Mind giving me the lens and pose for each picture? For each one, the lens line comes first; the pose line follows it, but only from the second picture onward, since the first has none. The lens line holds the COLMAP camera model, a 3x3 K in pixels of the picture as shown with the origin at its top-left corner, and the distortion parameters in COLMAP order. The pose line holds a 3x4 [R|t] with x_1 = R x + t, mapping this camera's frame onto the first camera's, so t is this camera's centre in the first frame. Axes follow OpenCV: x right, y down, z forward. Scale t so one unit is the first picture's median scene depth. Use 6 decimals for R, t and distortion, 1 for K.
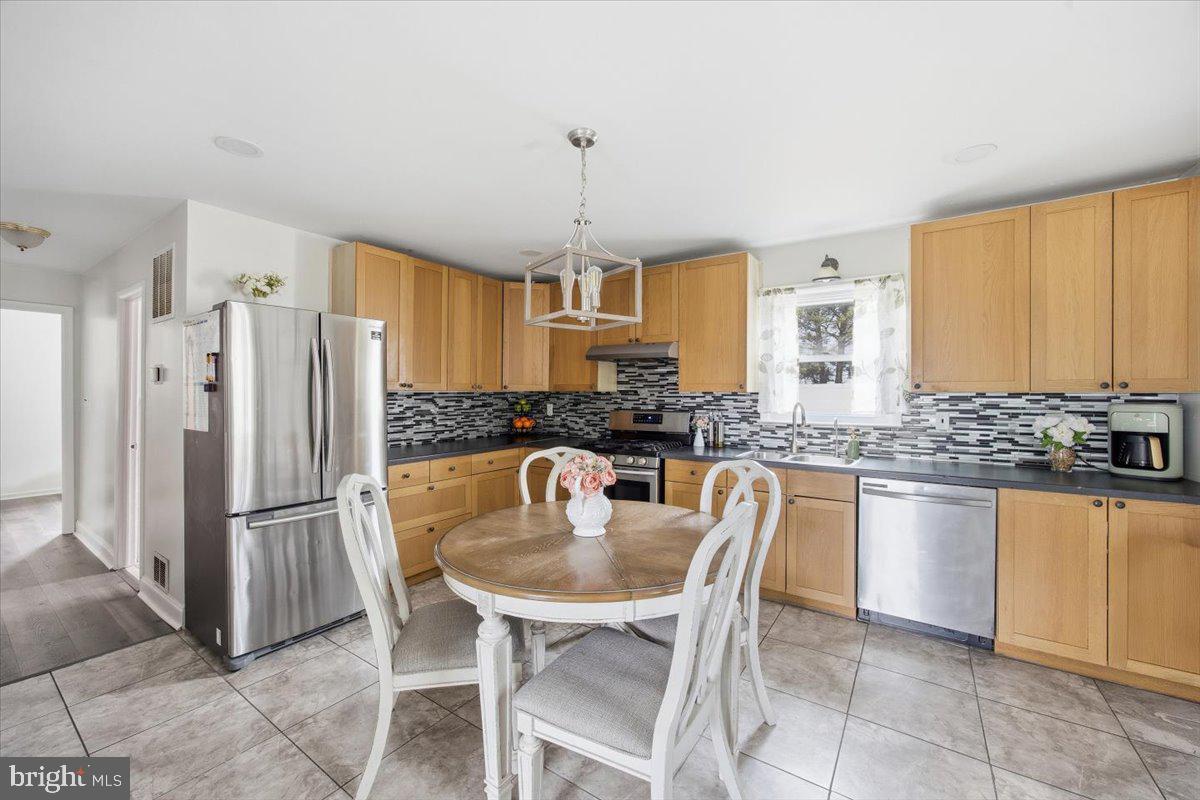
lens RADIAL K [[488.3, 0, 598.3], [0, 488.3, 396.8], [0, 0, 1]] dist [-0.017019, 0.000307]
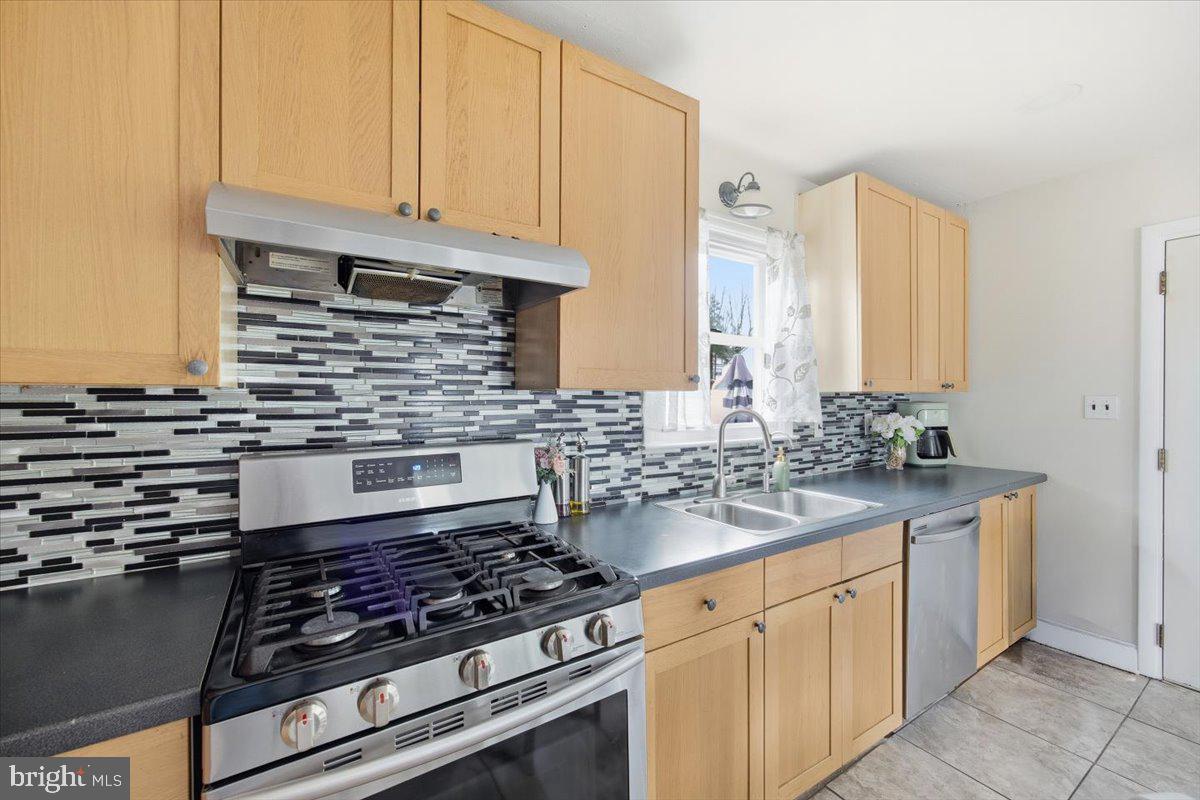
lens RADIAL K [[488.3, 0, 600.2], [0, 488.3, 394.3], [0, 0, 1]] dist [-0.017019, 0.000307]
pose [[0.384370, -0.002354, 0.923176, -0.158863], [0.007219, 0.999974, -0.000456, -0.006108], [-0.923151, 0.006840, 0.384377, 0.803952]]
